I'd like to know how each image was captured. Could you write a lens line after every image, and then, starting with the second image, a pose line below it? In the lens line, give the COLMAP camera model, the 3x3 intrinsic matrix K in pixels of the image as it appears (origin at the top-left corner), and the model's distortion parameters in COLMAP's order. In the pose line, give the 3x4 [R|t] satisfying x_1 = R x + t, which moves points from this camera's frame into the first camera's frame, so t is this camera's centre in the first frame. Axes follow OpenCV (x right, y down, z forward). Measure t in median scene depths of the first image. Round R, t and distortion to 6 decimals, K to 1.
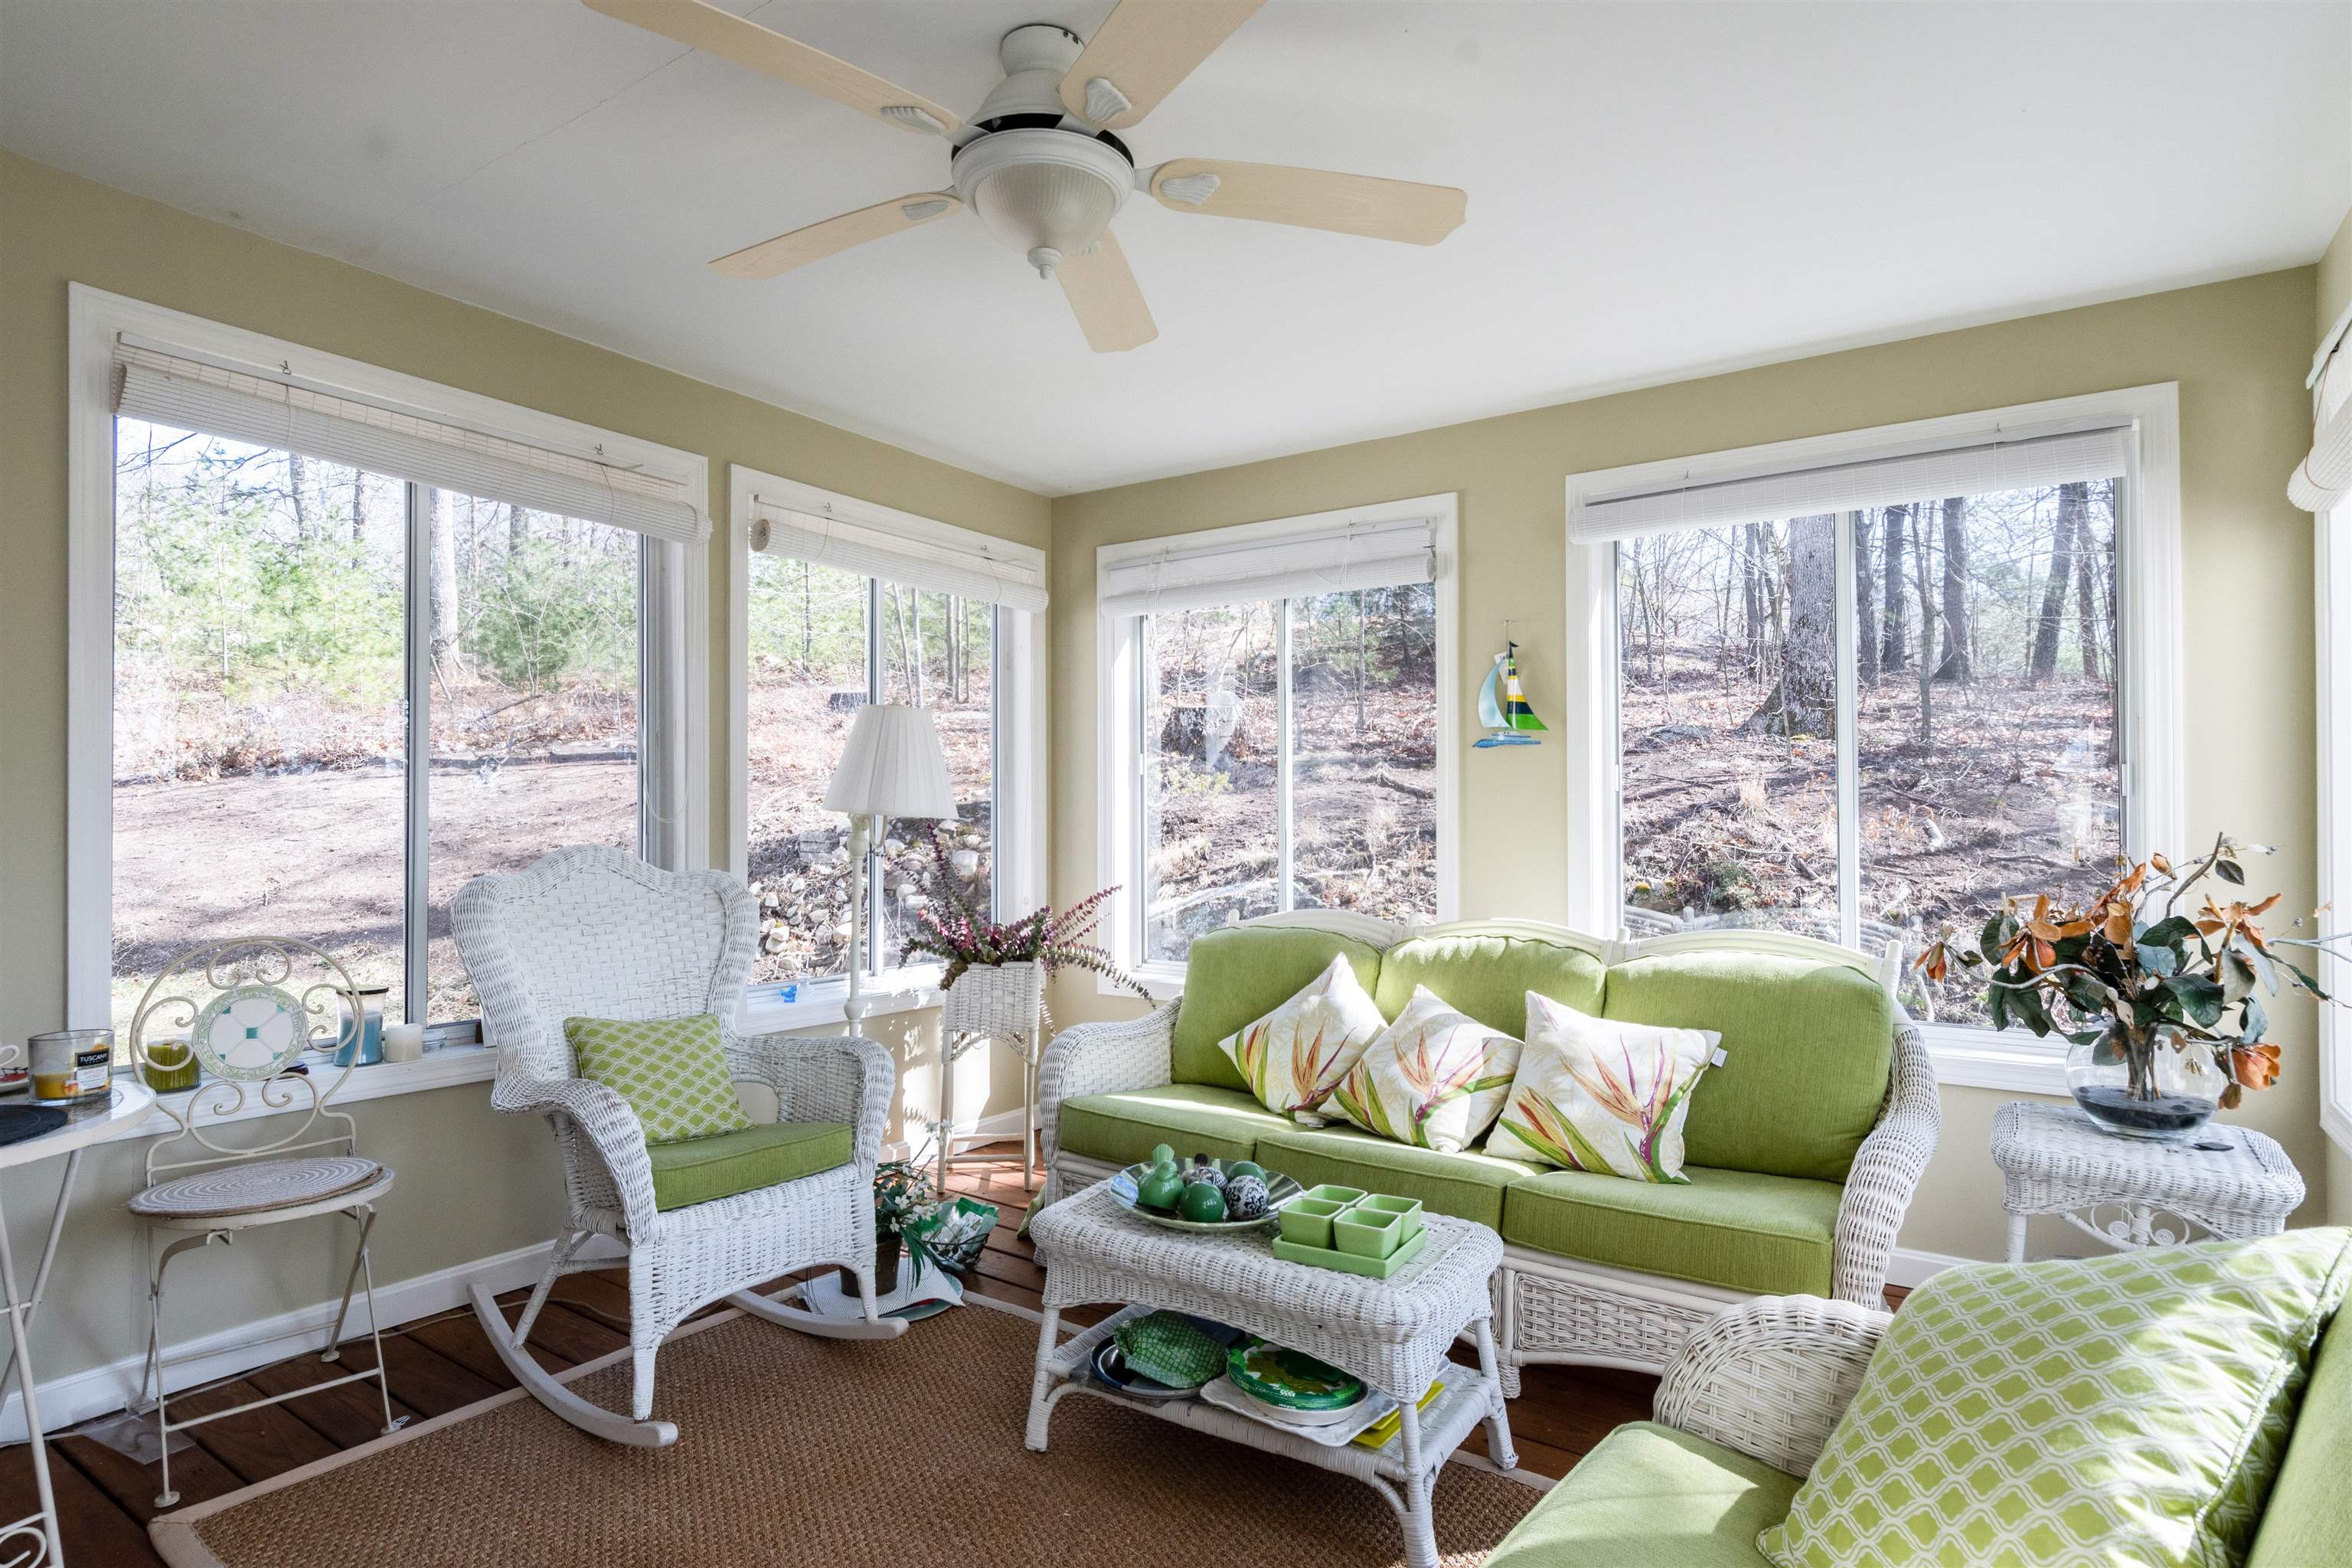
lens RADIAL K [[1231.3, 0, 1163.9], [0, 1231.3, 794.8], [0, 0, 1]] dist [0.000778, -0.001753]
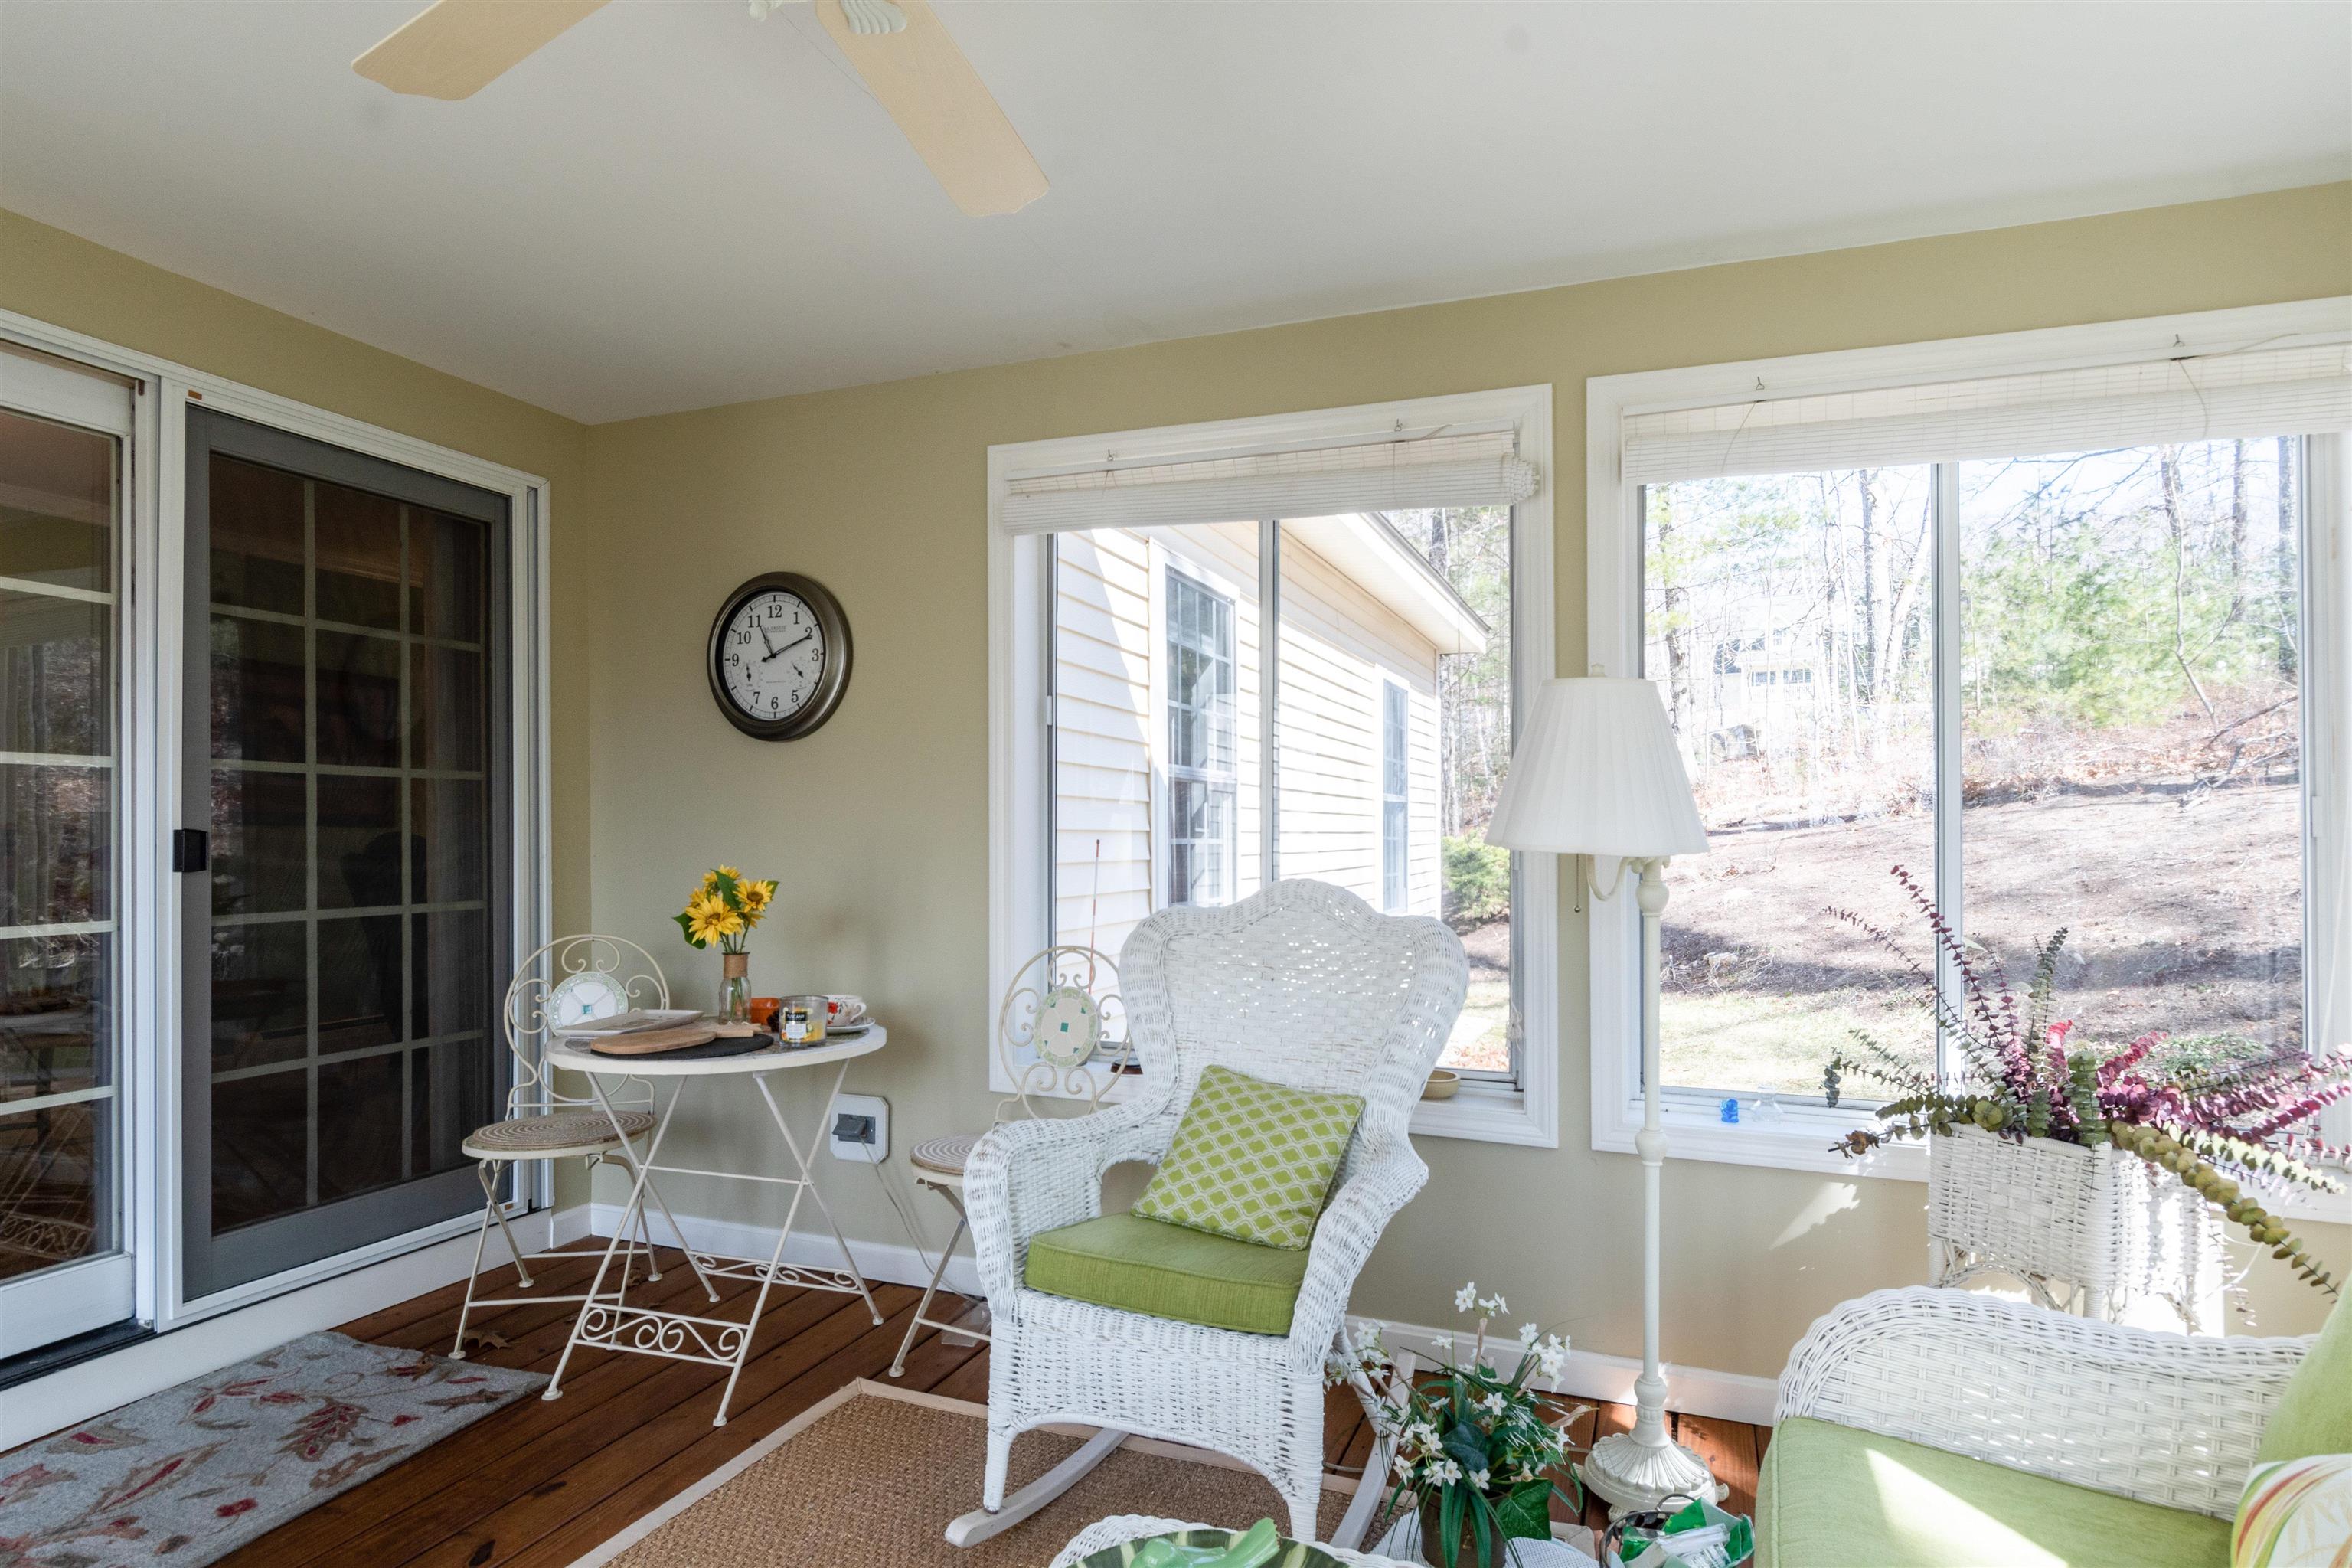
lens RADIAL K [[1250.9, 0, 1181.9], [0, 1250.9, 829.3], [0, 0, 1]] dist [0.000988, -0.000452]
pose [[0.247493, -0.007141, -0.968863, 0.340835], [0.007395, 0.999958, -0.005481, 0.007299], [0.968861, -0.005808, 0.247536, 0.604929]]
